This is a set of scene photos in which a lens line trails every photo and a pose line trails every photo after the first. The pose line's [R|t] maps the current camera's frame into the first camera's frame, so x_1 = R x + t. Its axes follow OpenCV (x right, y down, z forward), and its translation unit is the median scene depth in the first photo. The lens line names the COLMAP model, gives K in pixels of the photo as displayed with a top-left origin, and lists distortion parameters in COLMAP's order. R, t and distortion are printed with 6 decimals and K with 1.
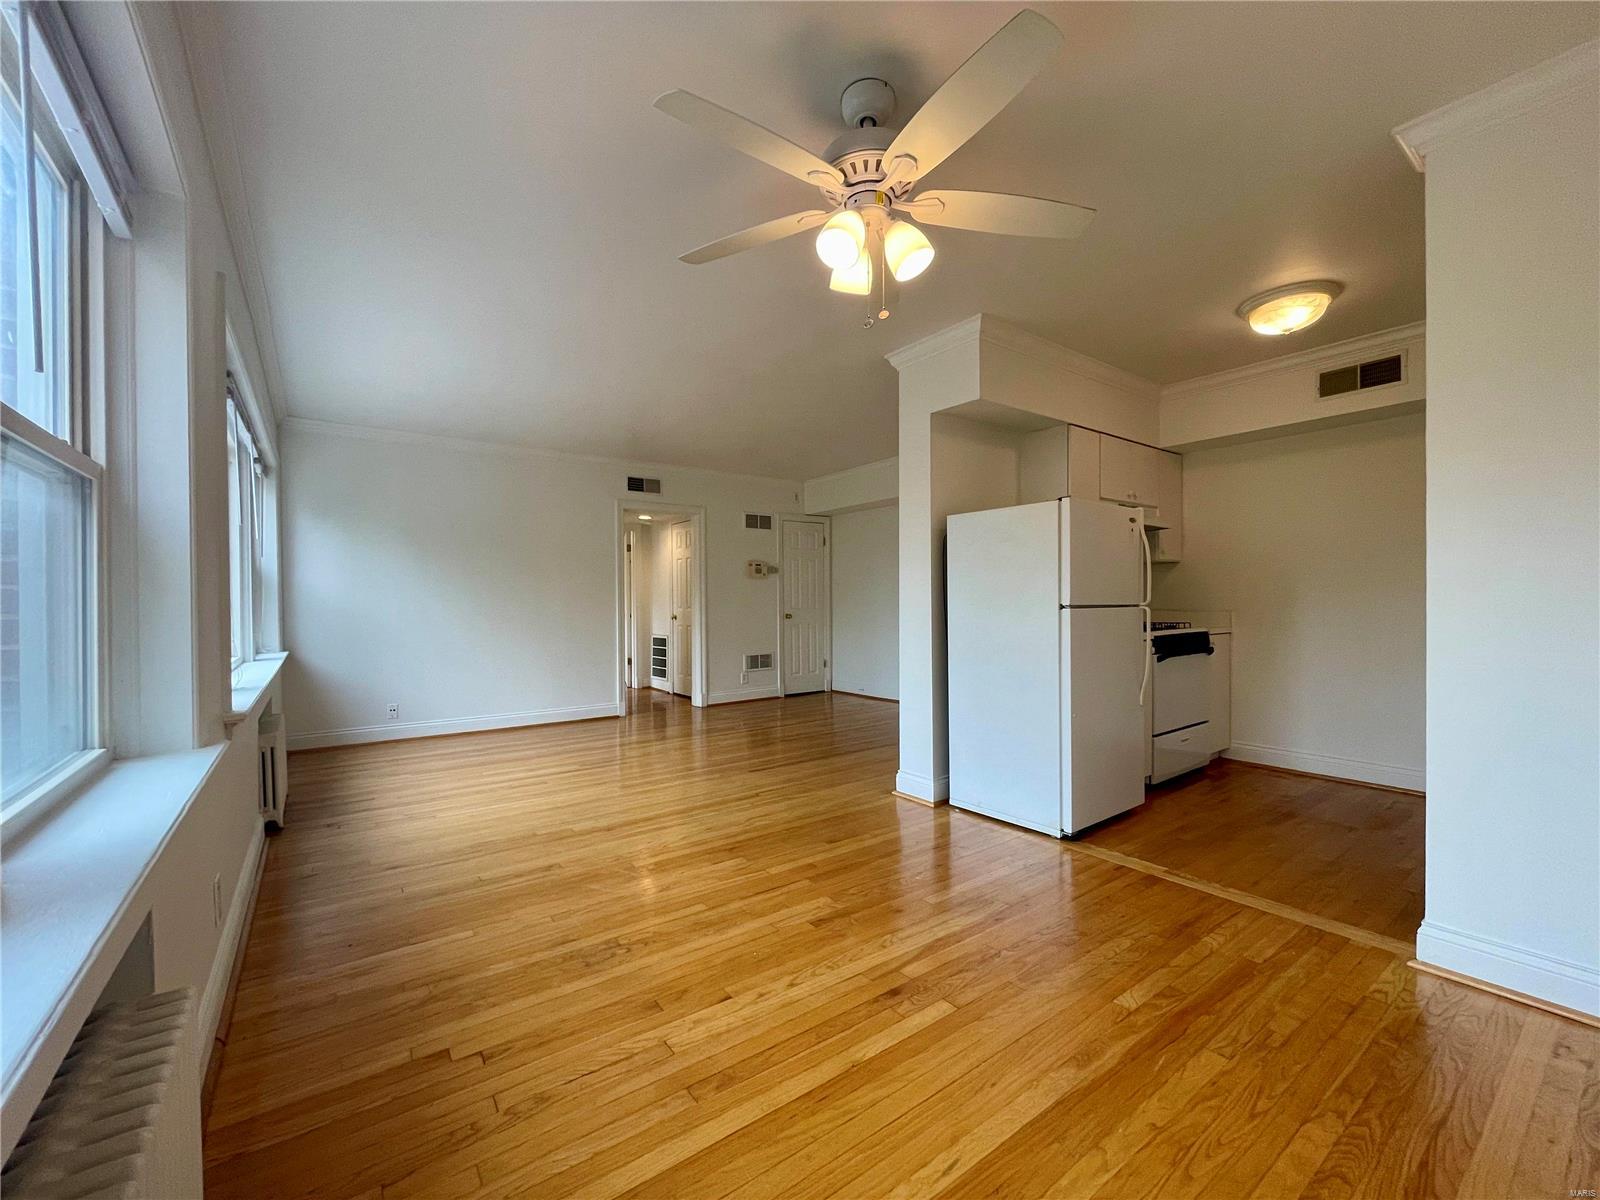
lens RADIAL K [[649.7, 0, 791.5], [0, 649.7, 603.4], [0, 0, 1]] dist [0.001622, -0.001675]
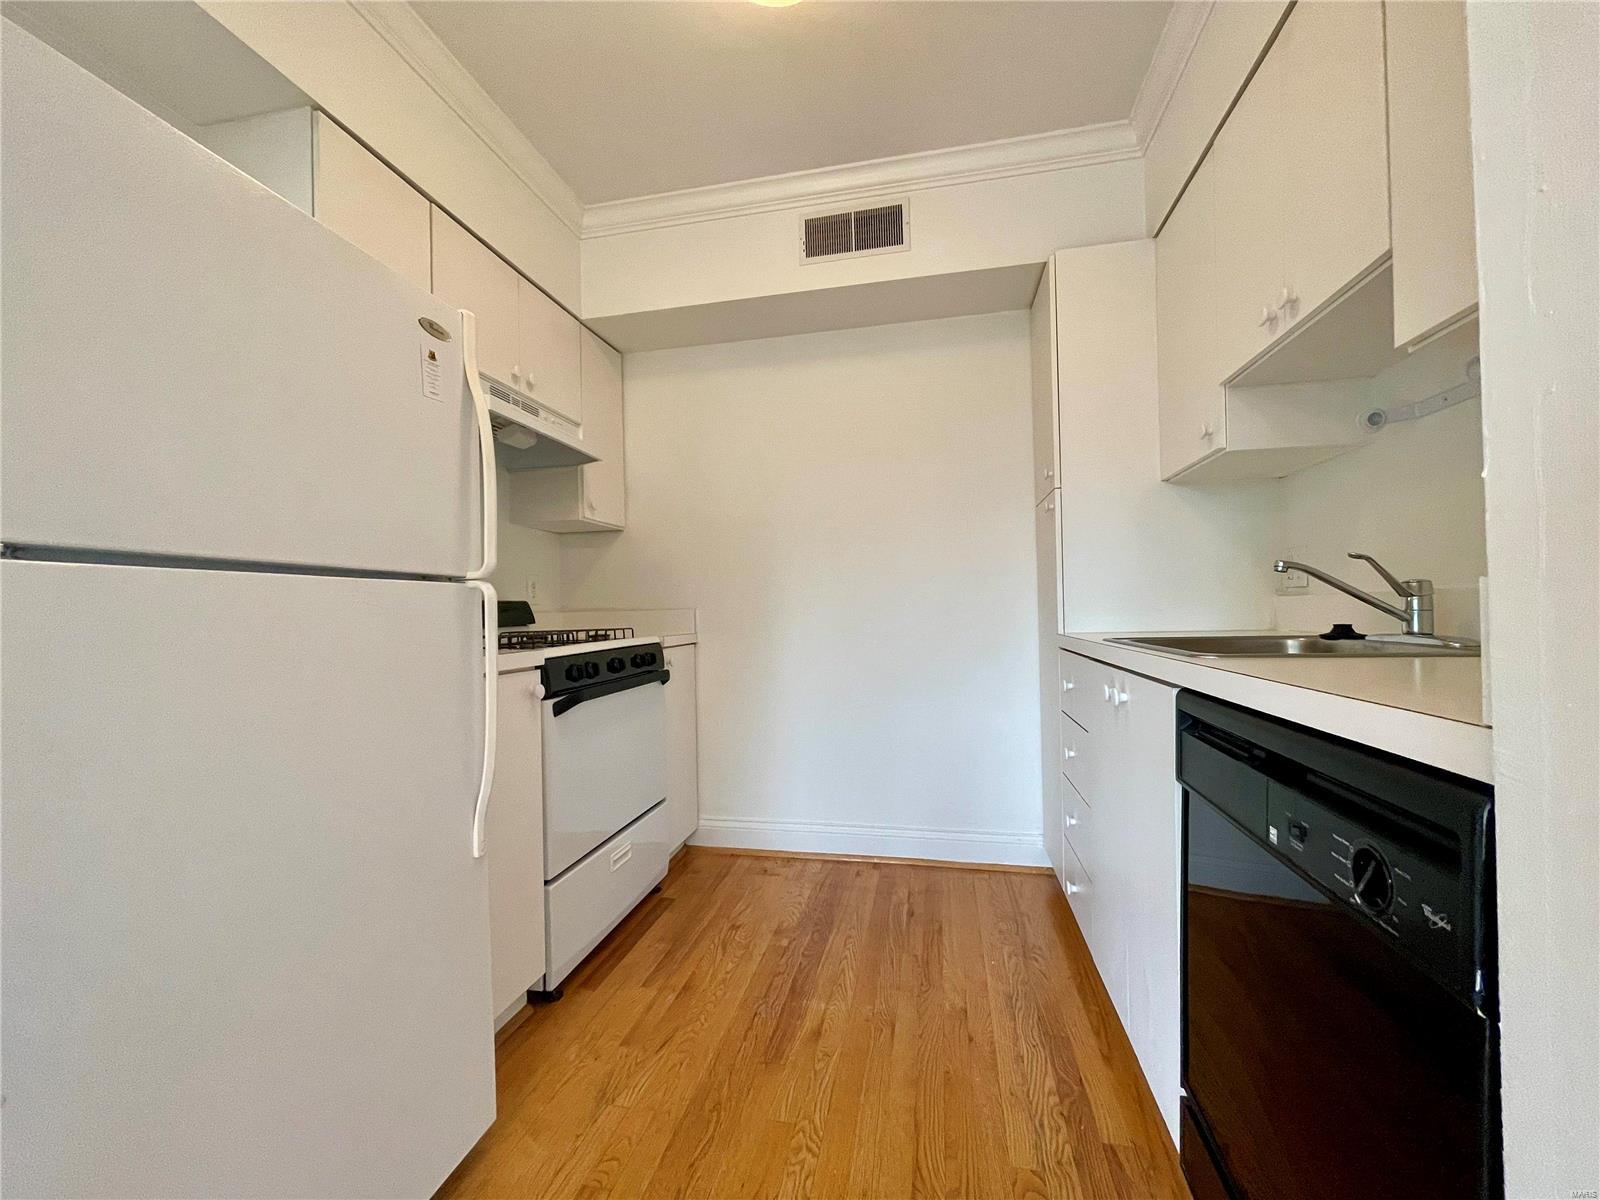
lens RADIAL K [[649.7, 0, 805.8], [0, 649.7, 605.6], [0, 0, 1]] dist [0.001622, -0.001675]
pose [[0.739201, -0.009487, 0.673418, 0.382357], [0.025413, 0.999582, -0.013814, 0.023981], [-0.673005, 0.027325, 0.739133, 0.537287]]
